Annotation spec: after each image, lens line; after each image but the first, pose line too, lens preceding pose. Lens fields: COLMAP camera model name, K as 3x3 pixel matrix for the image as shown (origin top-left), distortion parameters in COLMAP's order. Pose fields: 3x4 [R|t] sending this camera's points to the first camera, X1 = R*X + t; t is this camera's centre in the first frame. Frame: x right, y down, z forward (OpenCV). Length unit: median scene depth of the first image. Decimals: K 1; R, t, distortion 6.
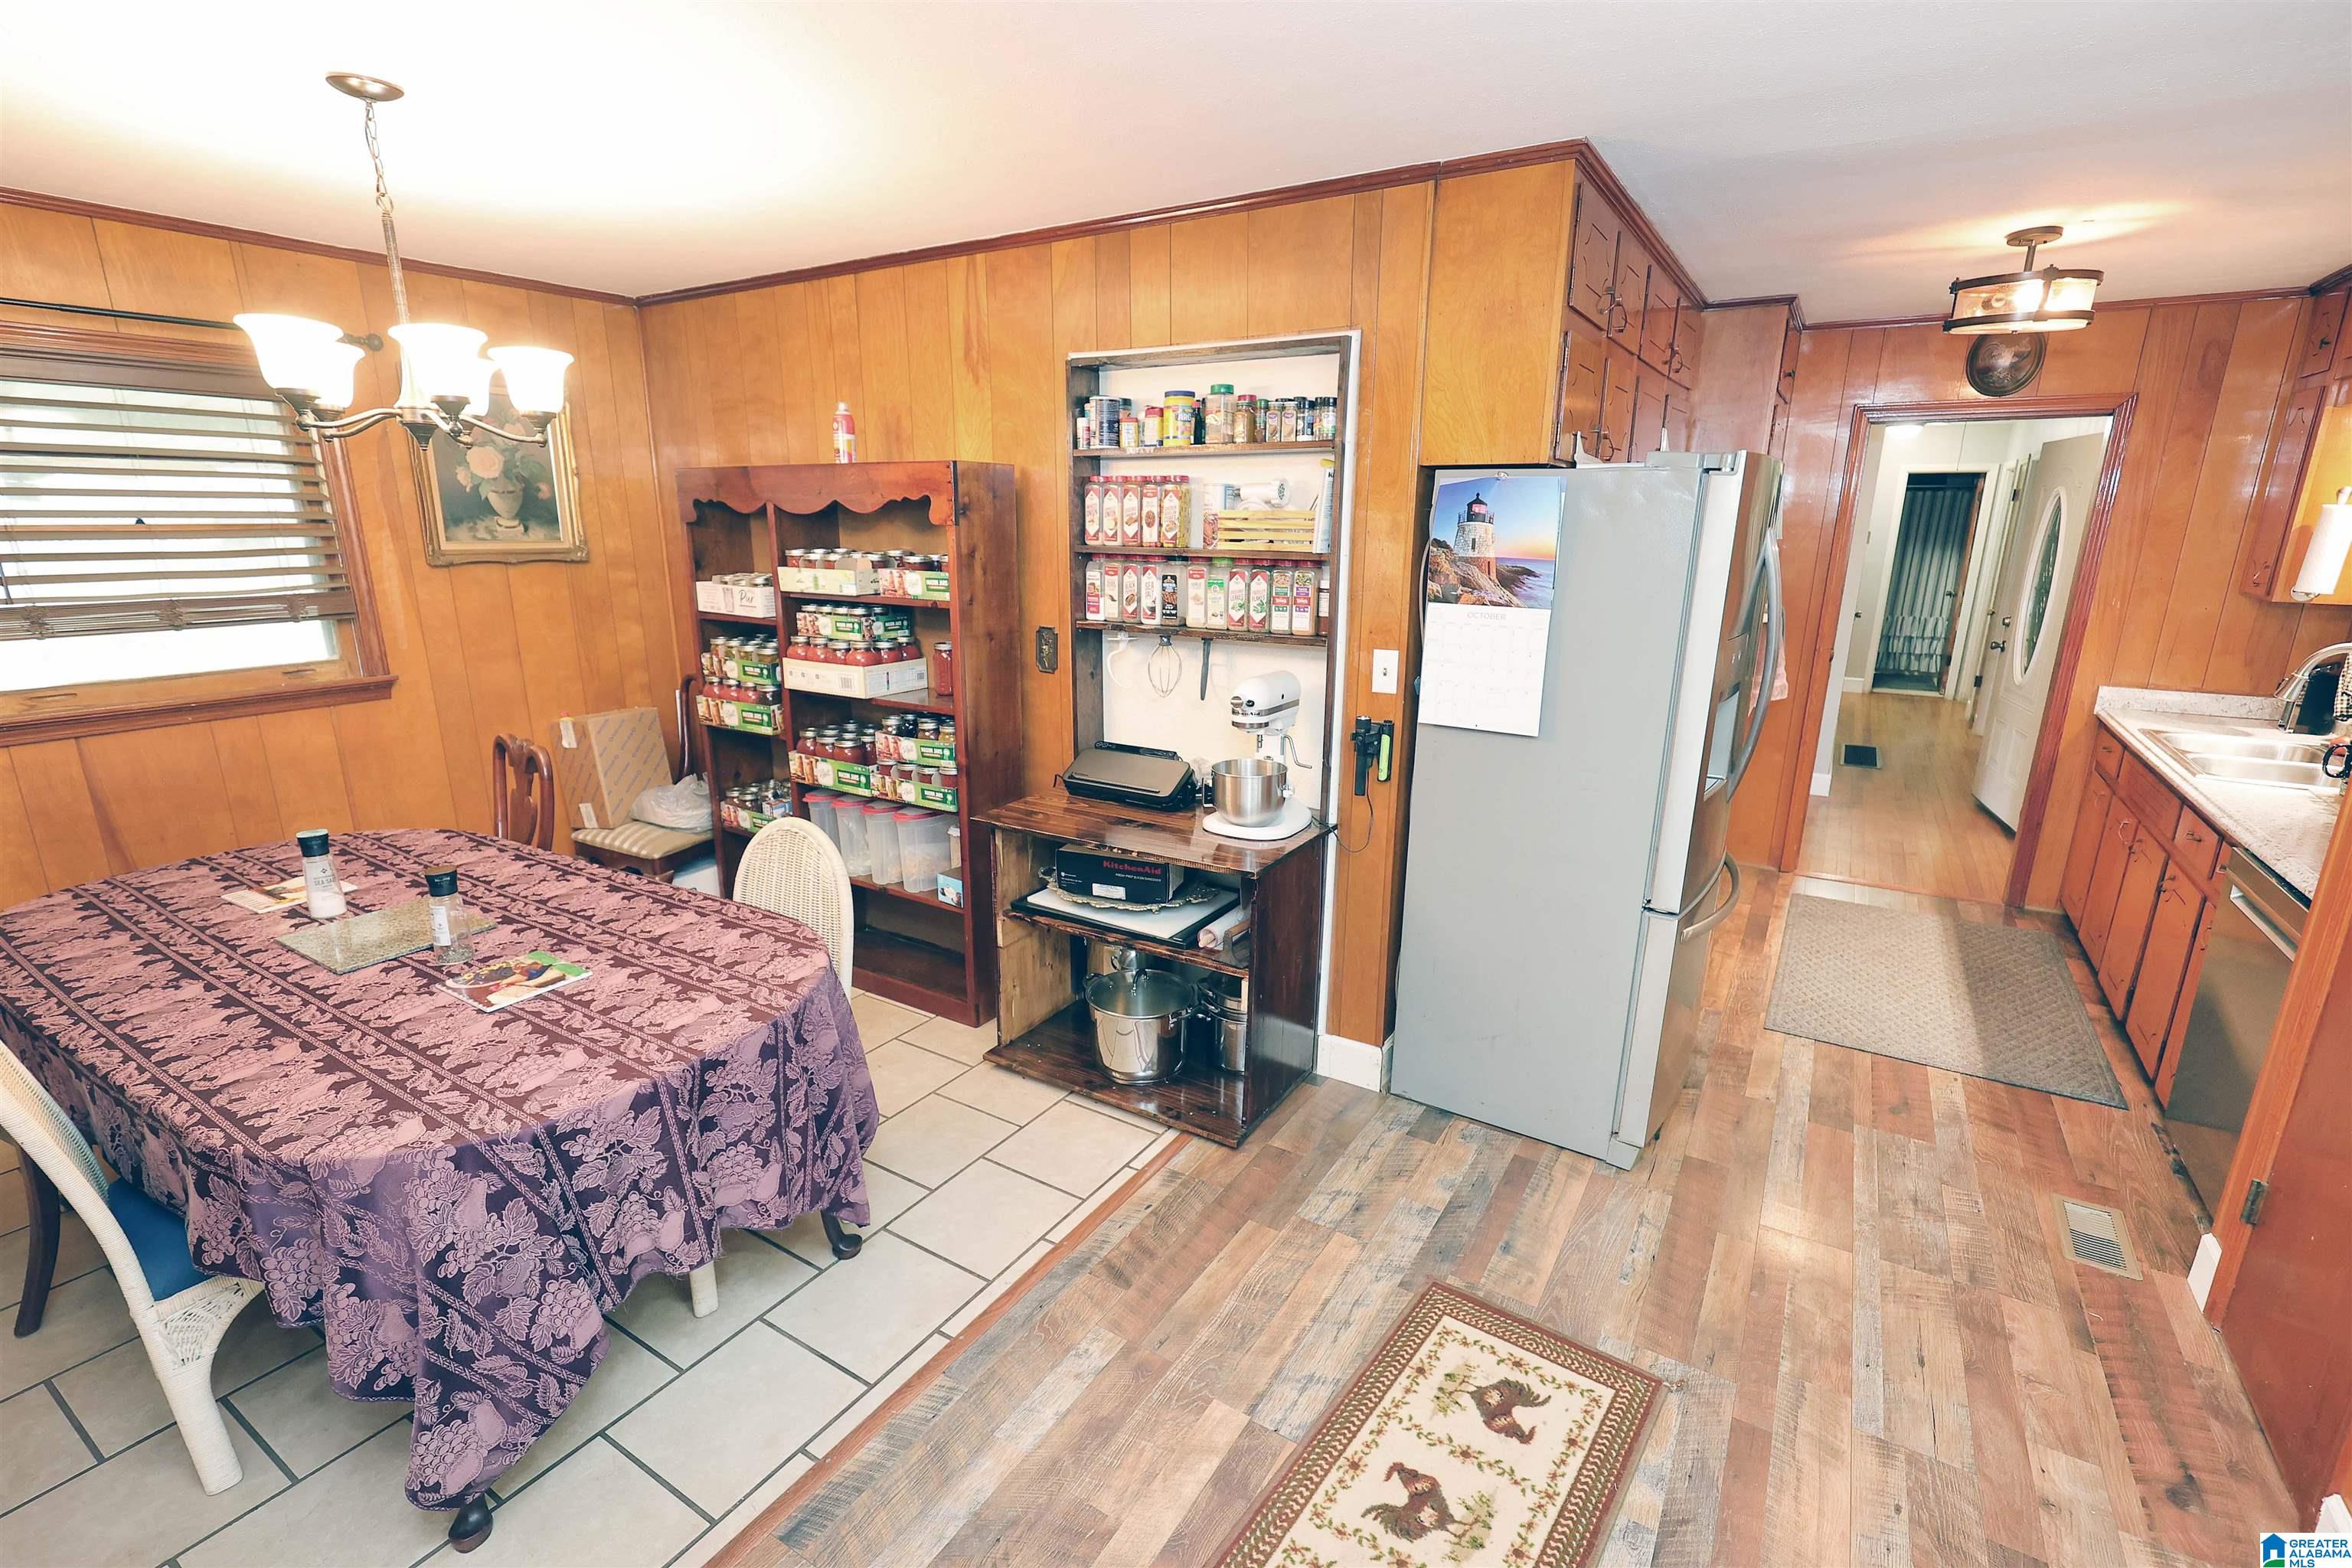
lens RADIAL K [[1061.9, 0, 1169.3], [0, 1061.9, 796.4], [0, 0, 1]] dist [-0.000861, -0.000293]
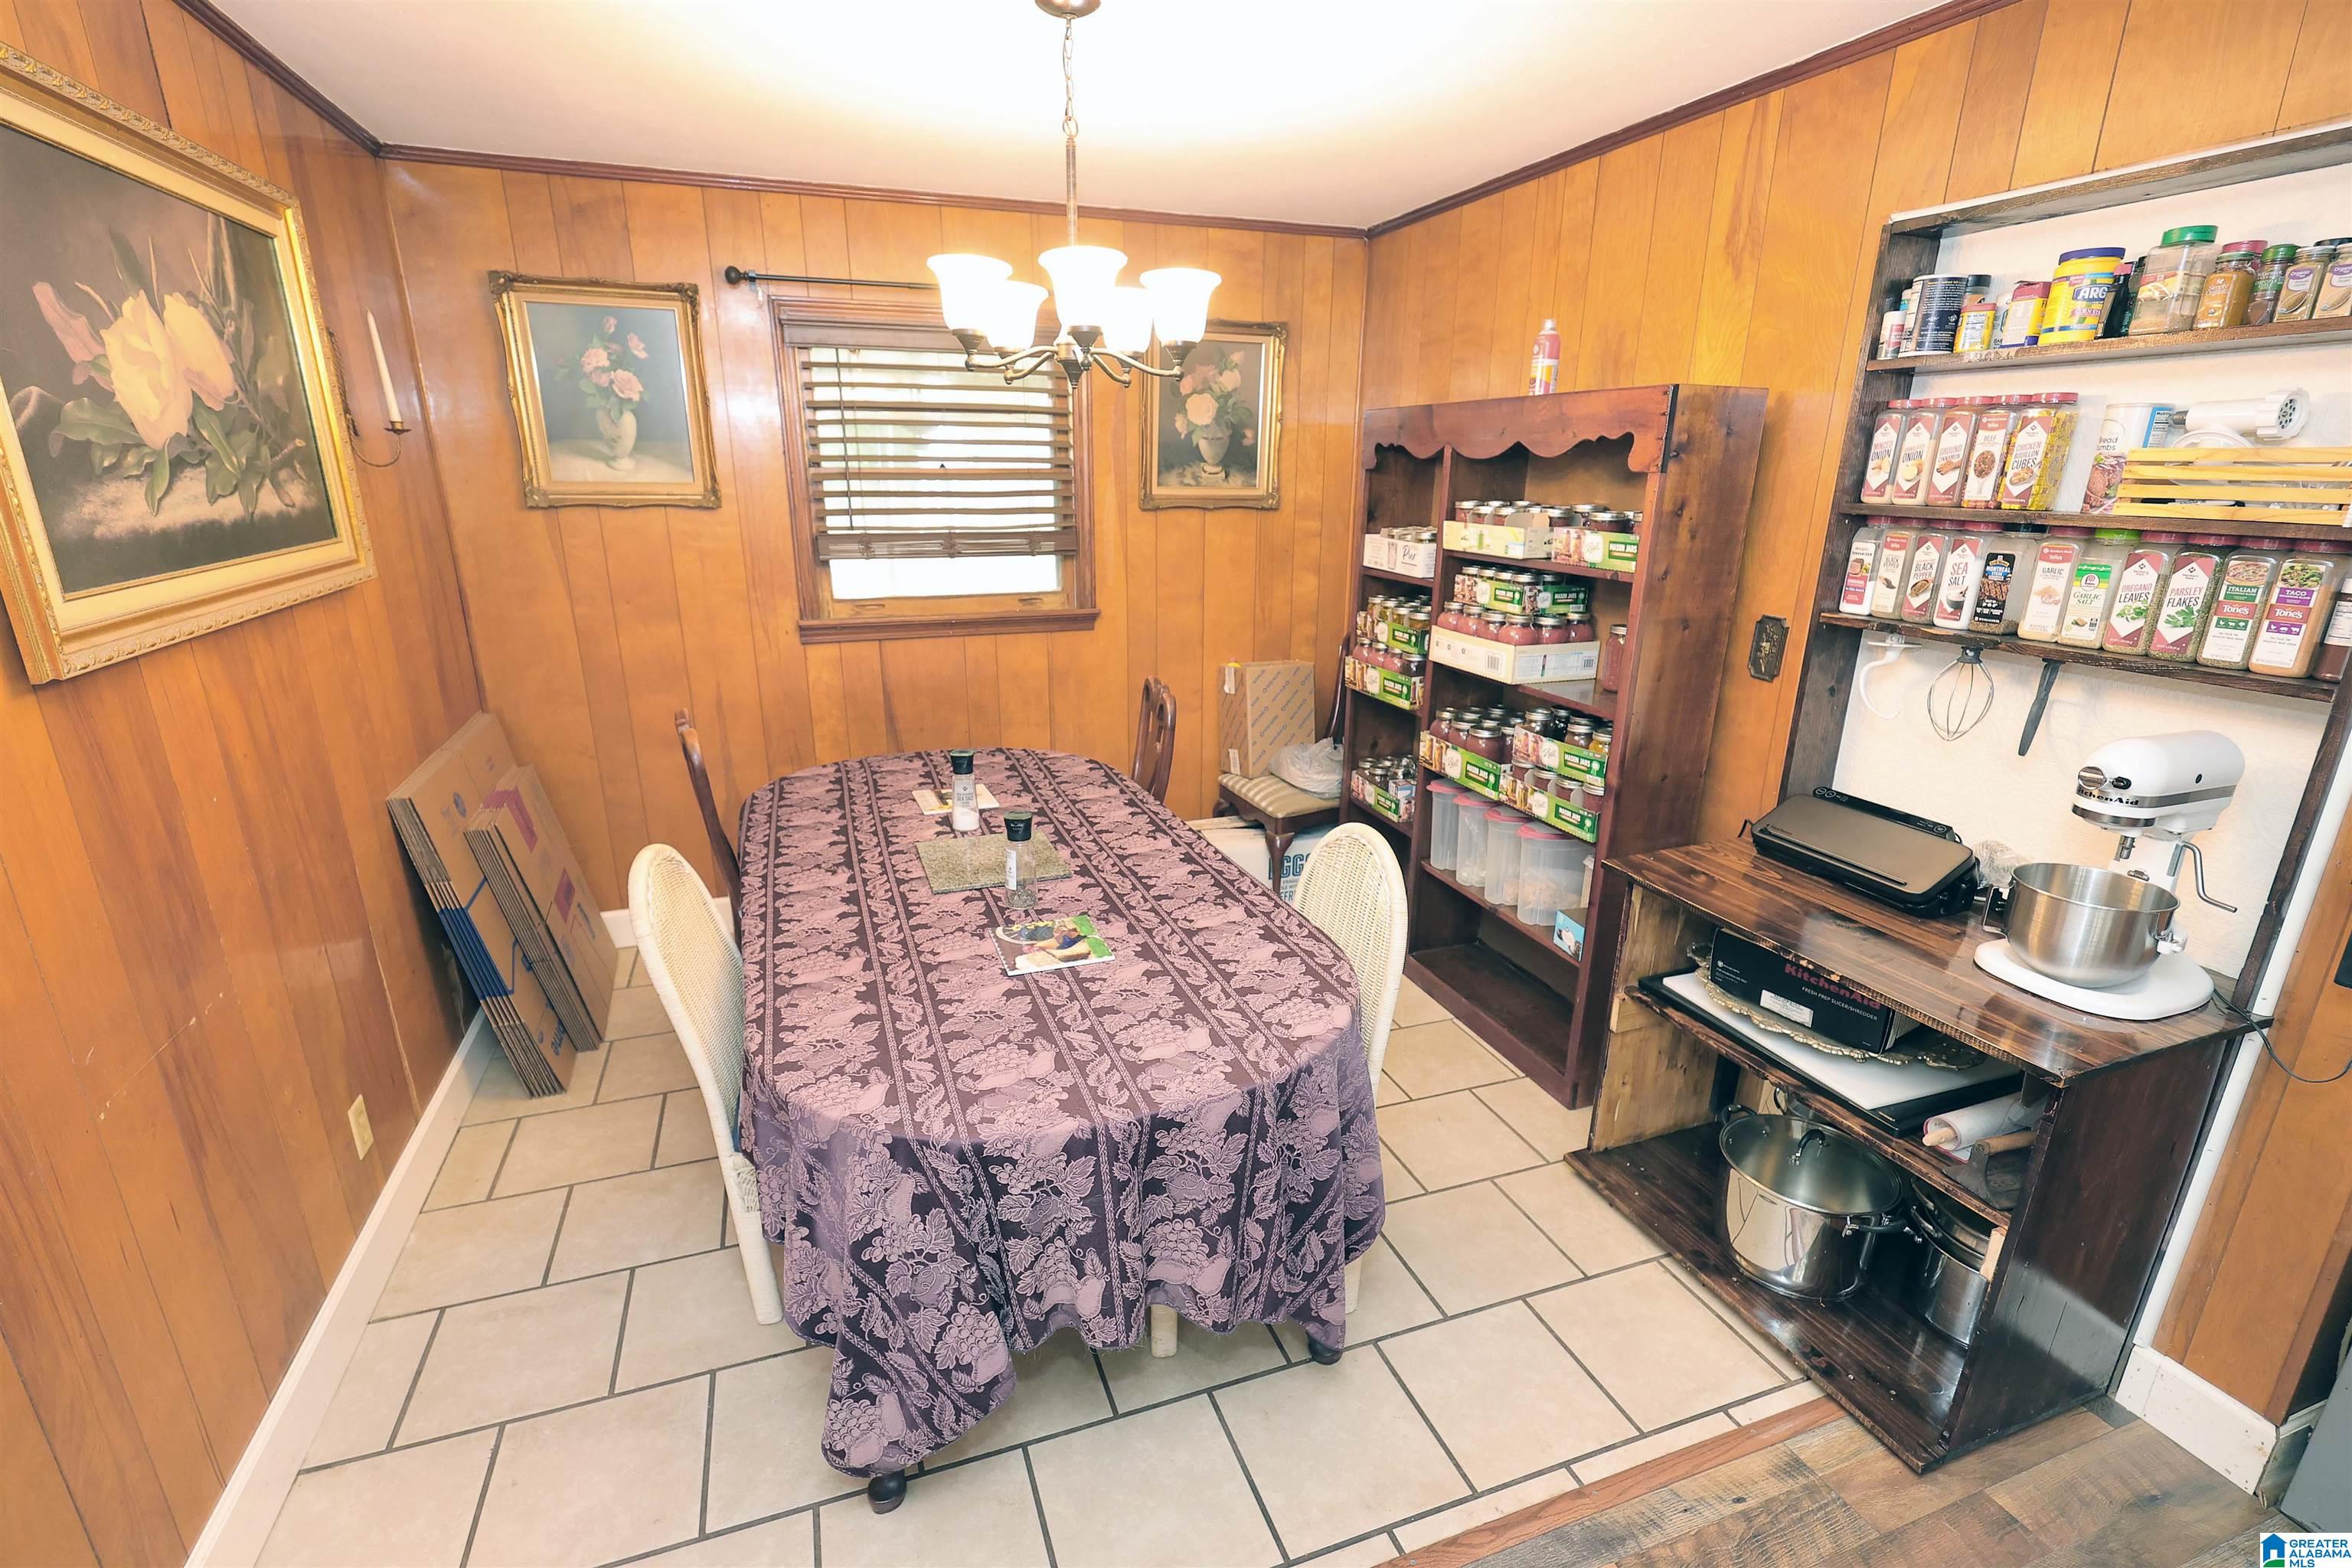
lens RADIAL K [[1061.9, 0, 1169.3], [0, 1061.9, 796.4], [0, 0, 1]] dist [-0.000861, -0.000293]
pose [[0.789334, 0.184123, -0.585706, 0.005528], [-0.160419, 0.982684, 0.092726, -0.044860], [0.592637, 0.020766, 0.805202, 0.197242]]
